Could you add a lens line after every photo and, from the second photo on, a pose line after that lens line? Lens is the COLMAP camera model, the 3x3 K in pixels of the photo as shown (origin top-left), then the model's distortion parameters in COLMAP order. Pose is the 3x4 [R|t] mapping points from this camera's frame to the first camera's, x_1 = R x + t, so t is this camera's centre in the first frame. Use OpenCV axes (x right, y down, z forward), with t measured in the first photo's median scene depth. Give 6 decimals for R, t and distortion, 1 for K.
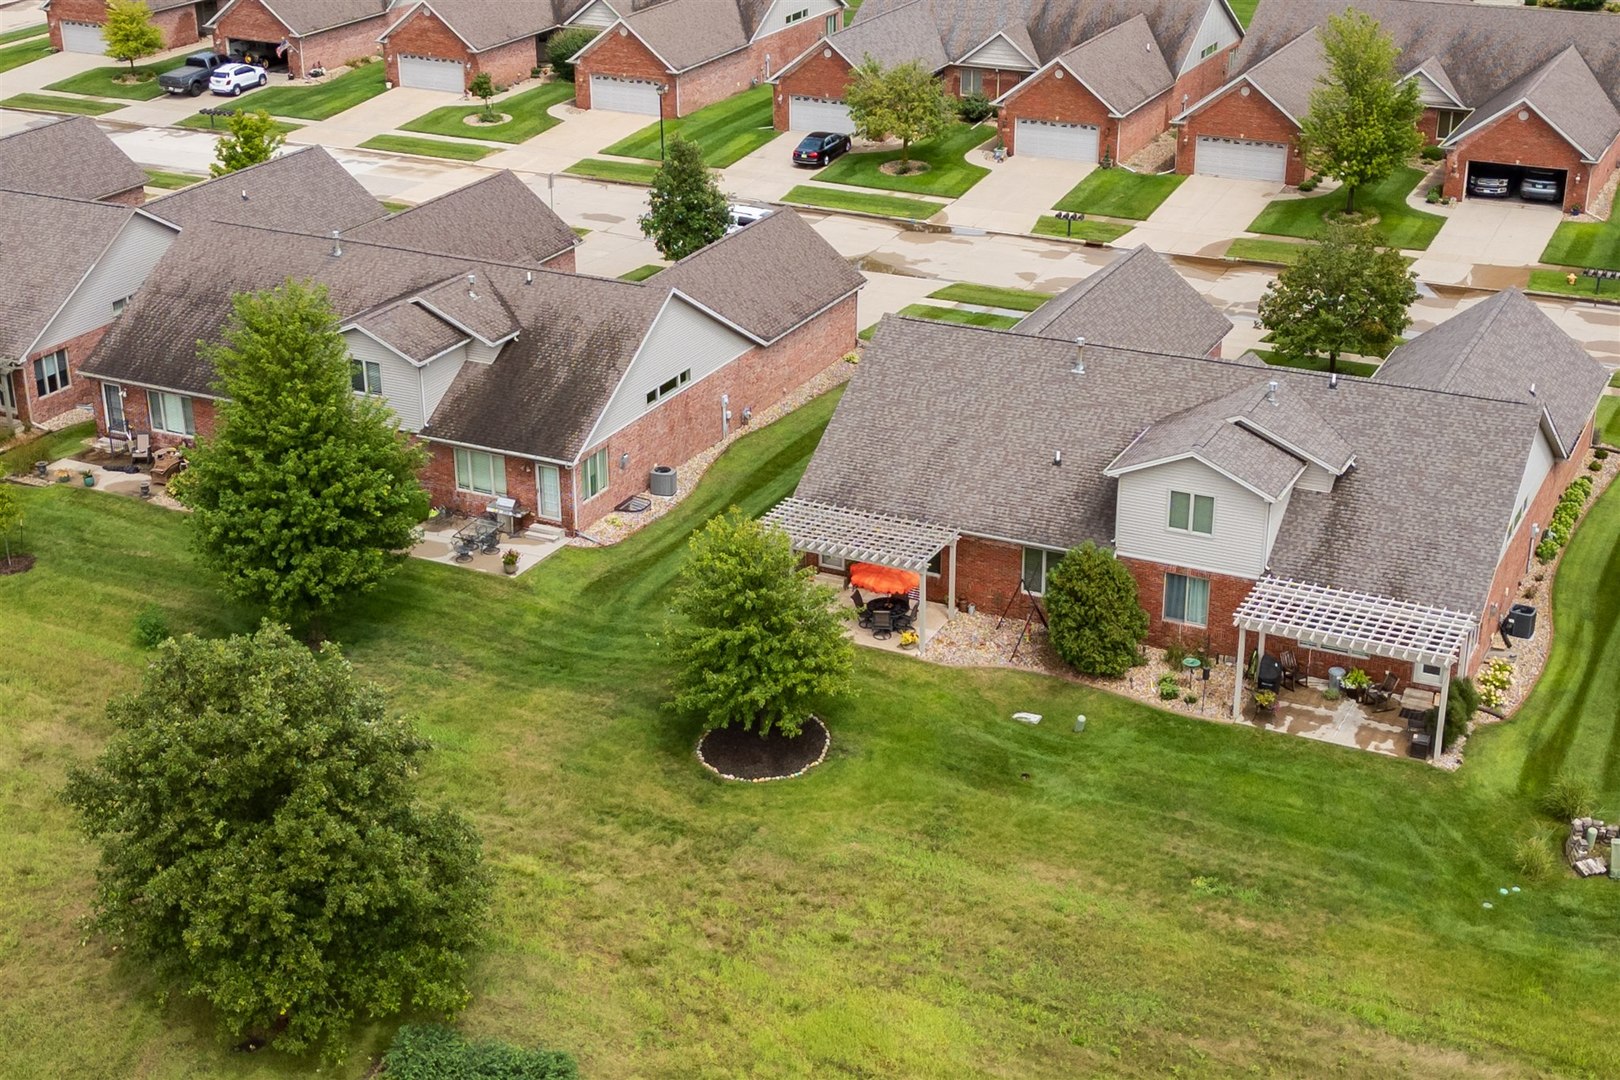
lens RADIAL K [[2254.5, 0, 805.2], [0, 2254.5, 539.3], [0, 0, 1]] dist [0.213804, -0.718901]
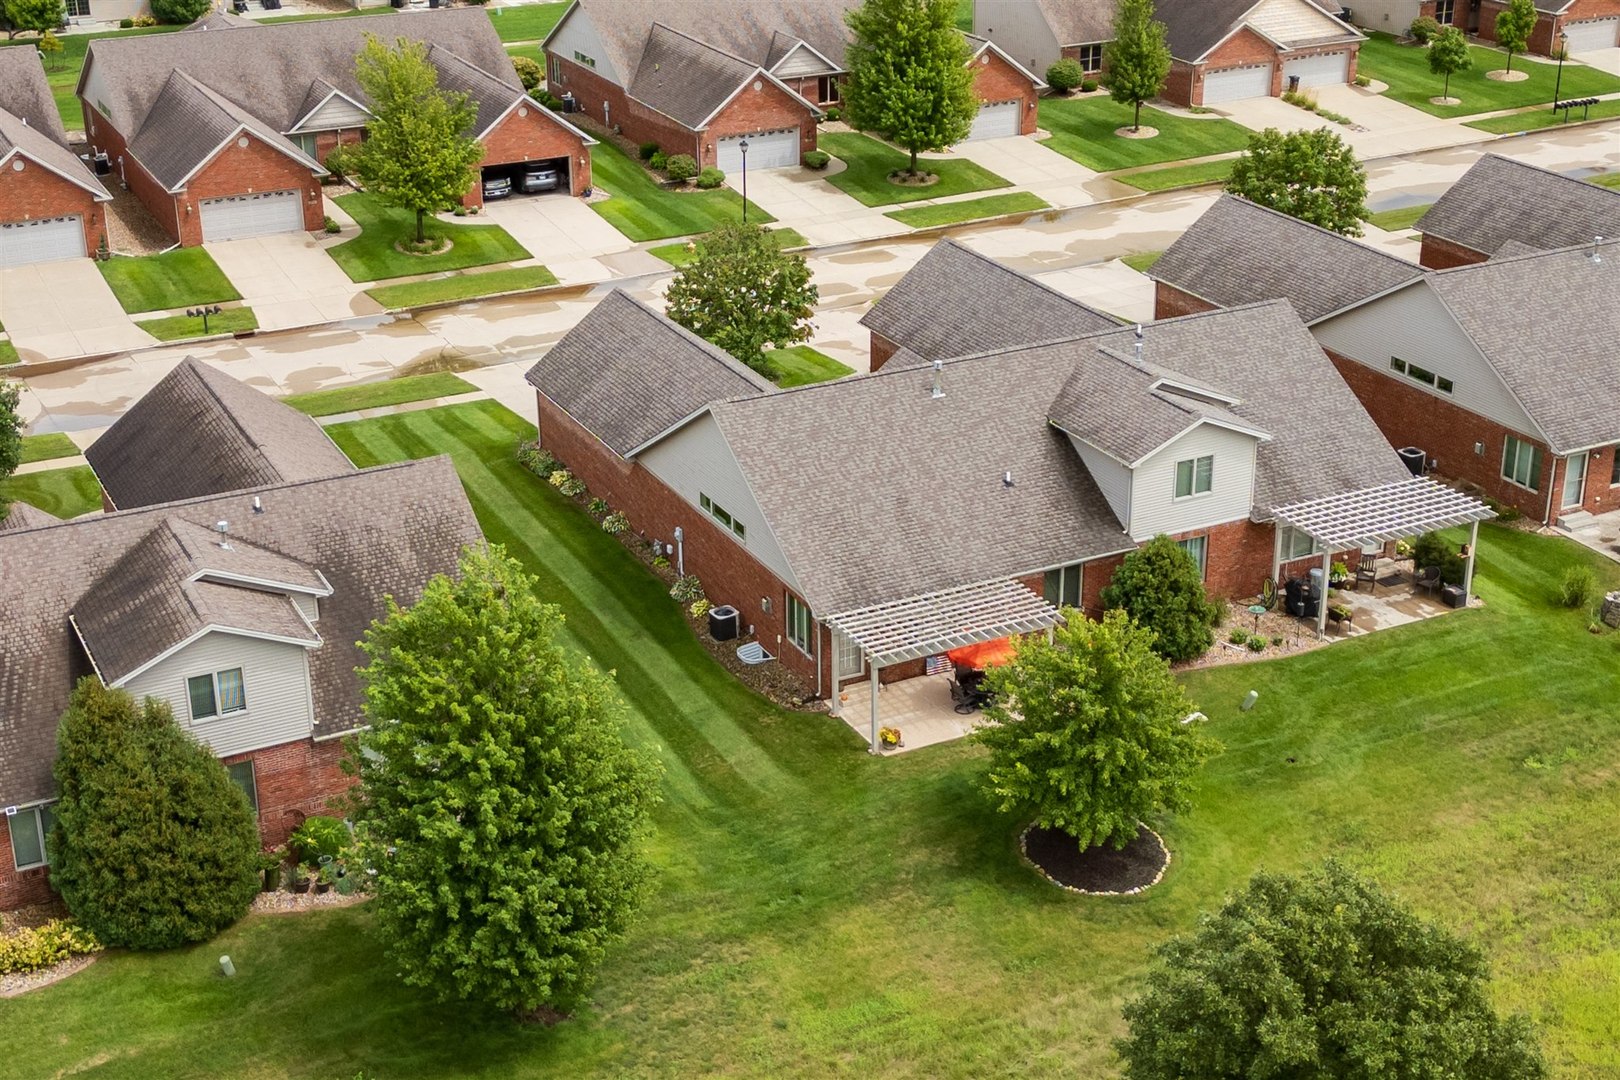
lens RADIAL K [[2254.5, 0, 805.2], [0, 2254.5, 539.3], [0, 0, 1]] dist [0.213804, -0.718901]
pose [[0.601221, -0.317813, 0.733163, -0.607503], [0.321420, 0.936192, 0.142245, -0.163621], [-0.731589, 0.150133, 0.665010, 0.391436]]
